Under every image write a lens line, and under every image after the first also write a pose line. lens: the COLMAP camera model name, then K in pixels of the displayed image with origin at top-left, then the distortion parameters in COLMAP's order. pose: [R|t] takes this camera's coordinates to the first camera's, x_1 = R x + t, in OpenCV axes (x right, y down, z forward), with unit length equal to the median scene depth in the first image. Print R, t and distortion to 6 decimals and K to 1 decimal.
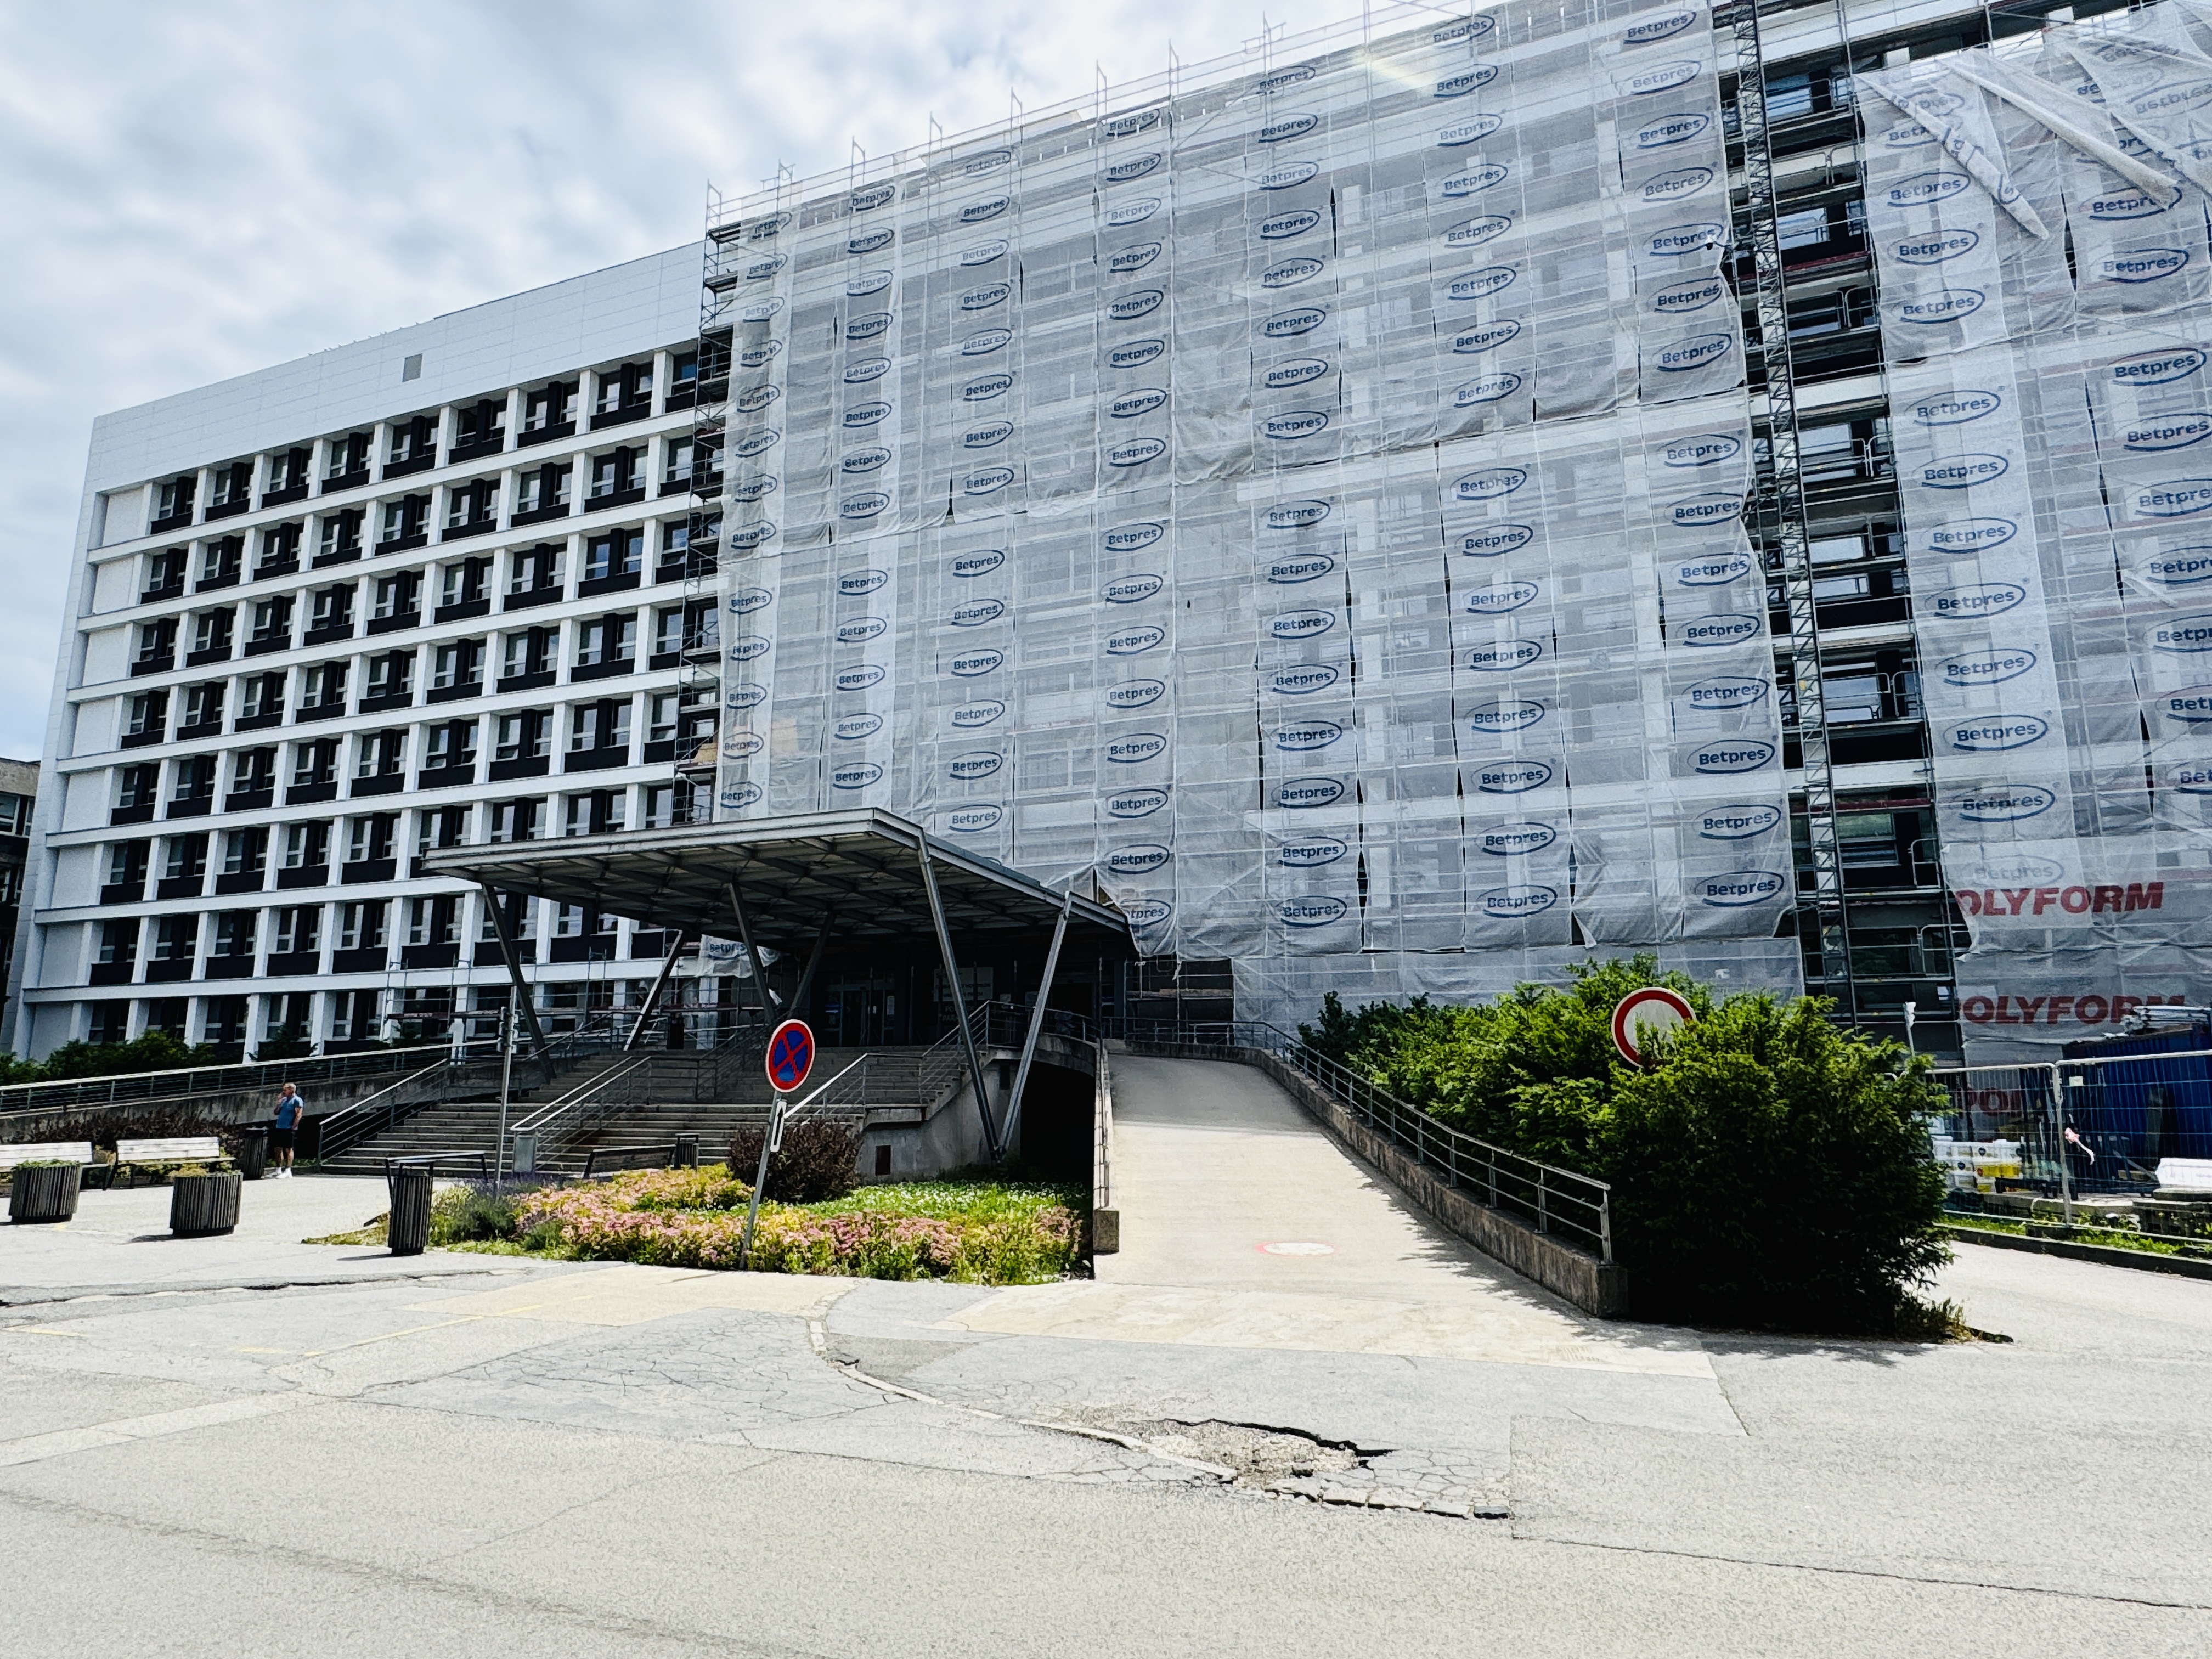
lens RADIAL K [[1357.0, 0, 1104.9], [0, 1357.0, 818.6], [0, 0, 1]] dist [-0.004783, -0.001149]
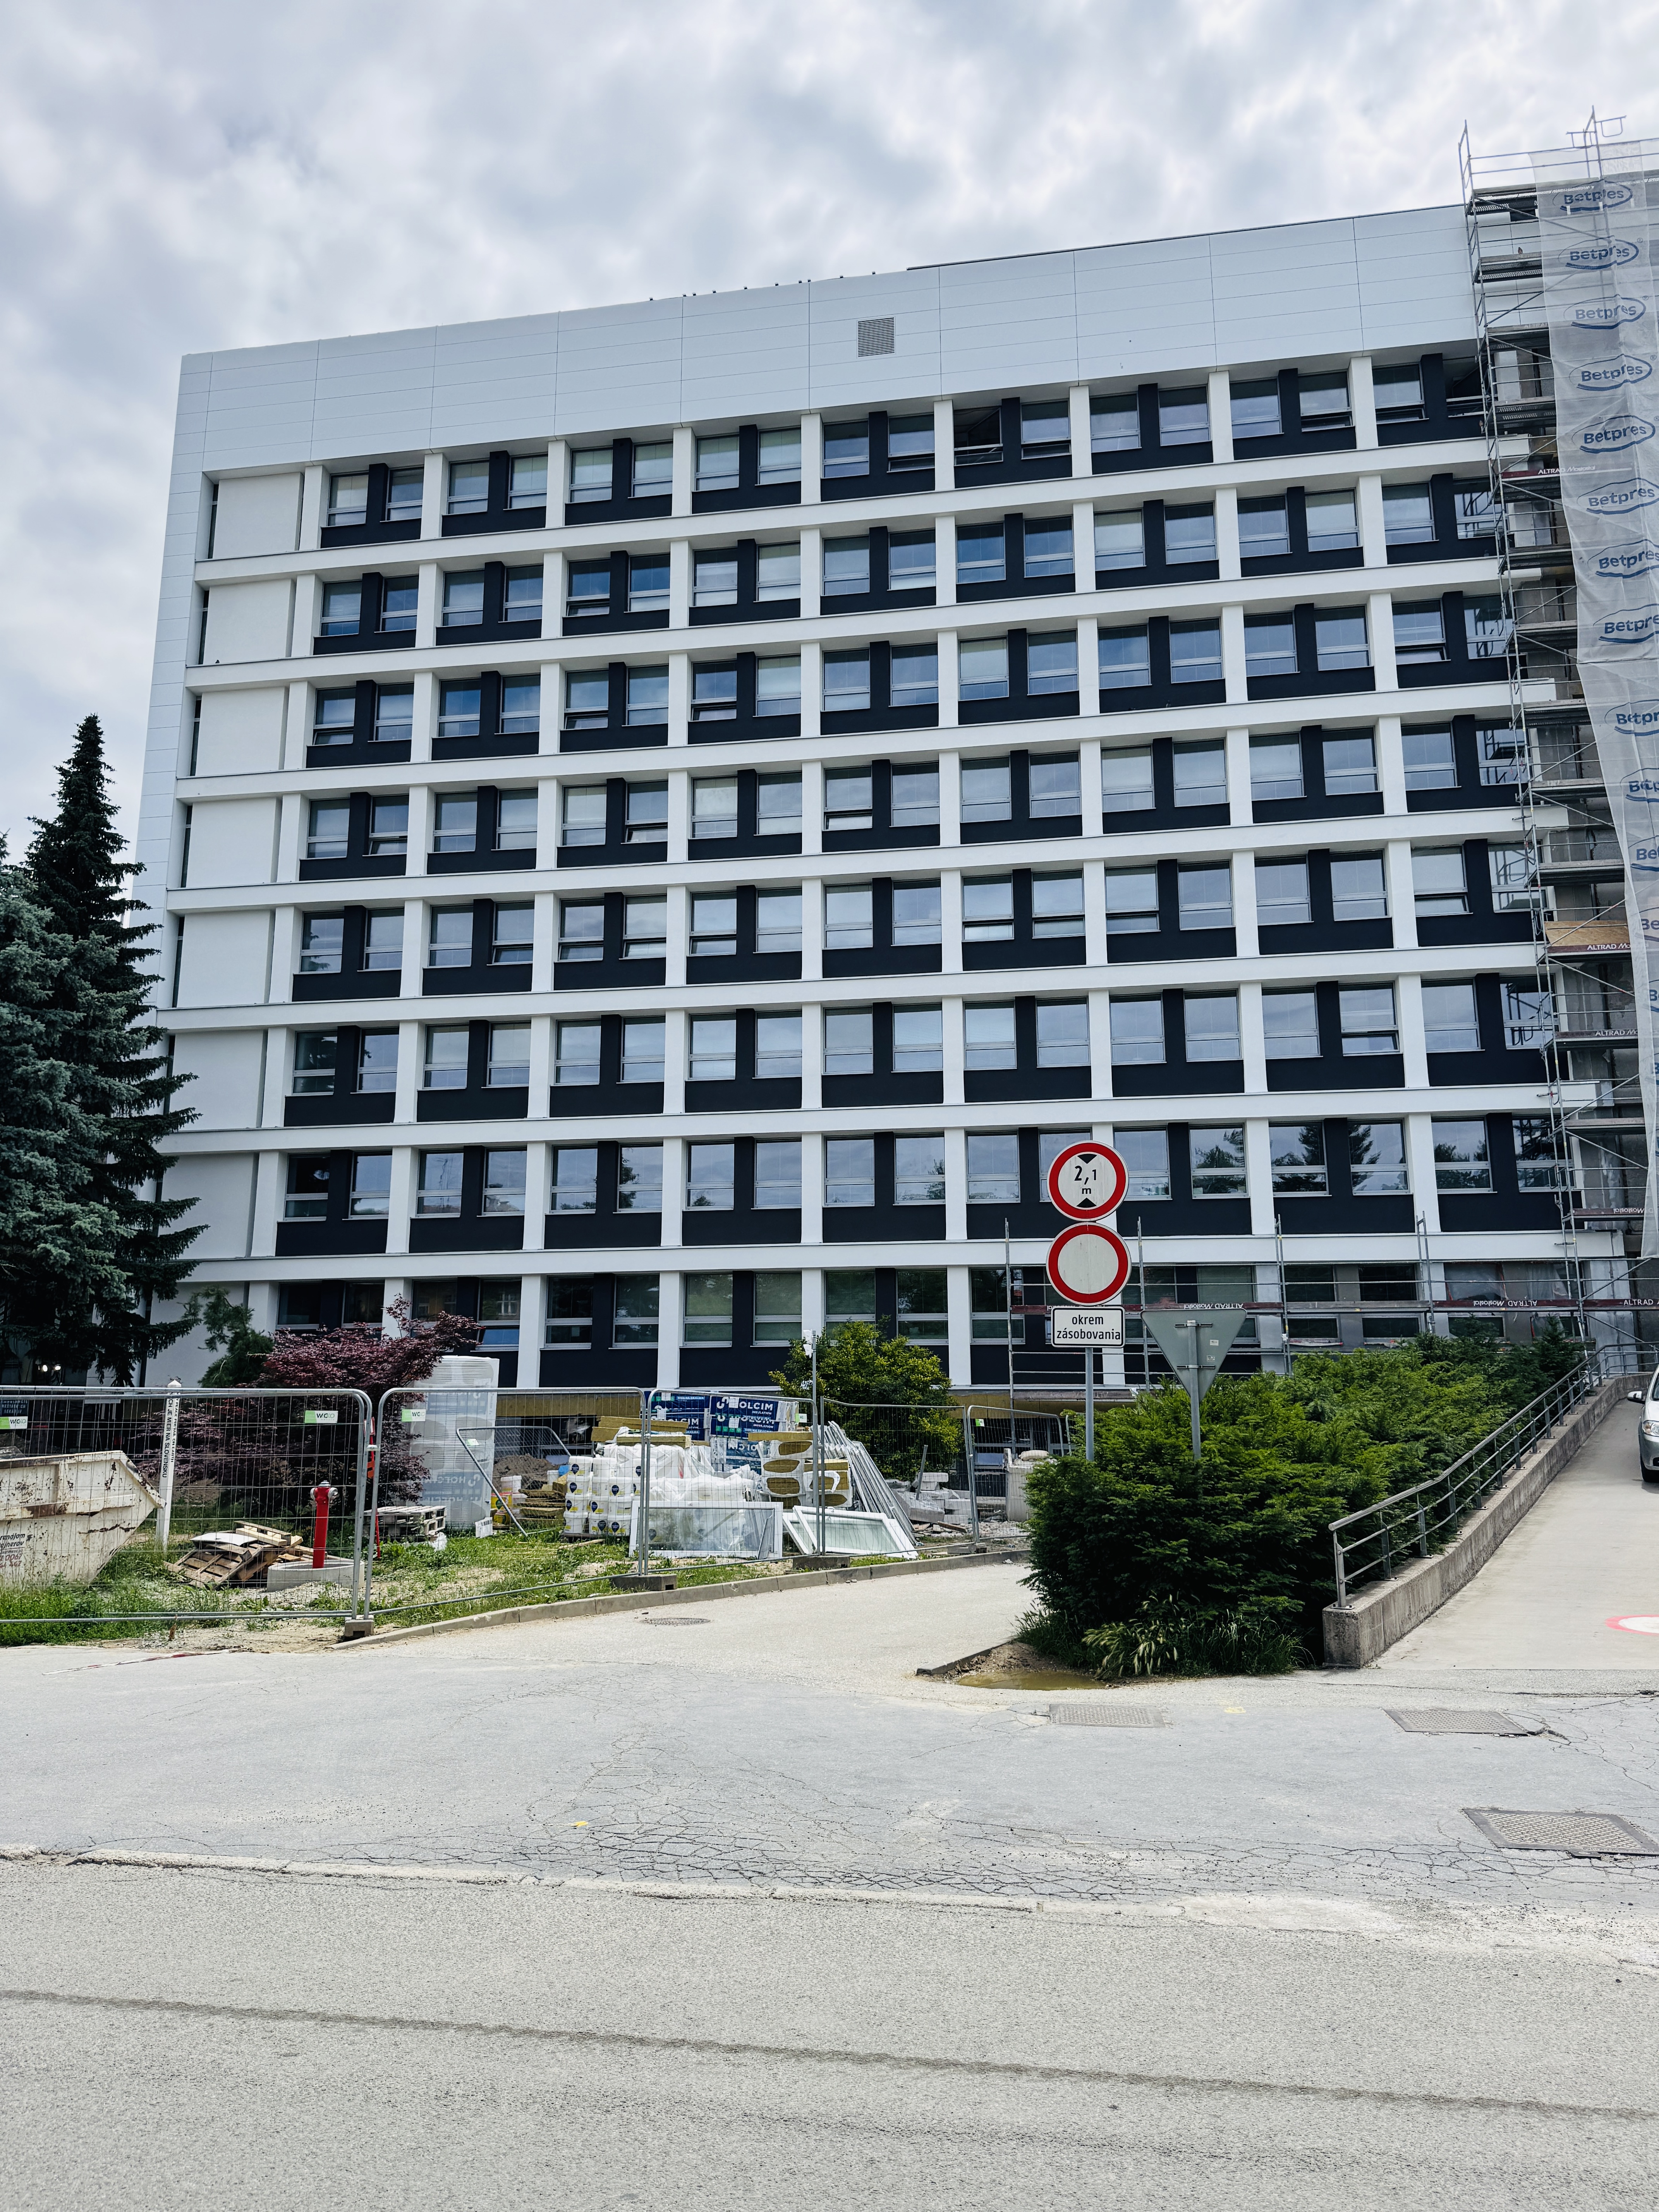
lens RADIAL K [[1541.5, 0, 830.3], [0, 1541.5, 1118.0], [0, 0, 1]] dist [0.000615, -0.003328]
pose [[0.973379, 0.045620, 0.224617, -0.692565], [-0.045146, 0.998954, -0.007247, 0.056163], [-0.224713, -0.003087, 0.974420, 0.270408]]
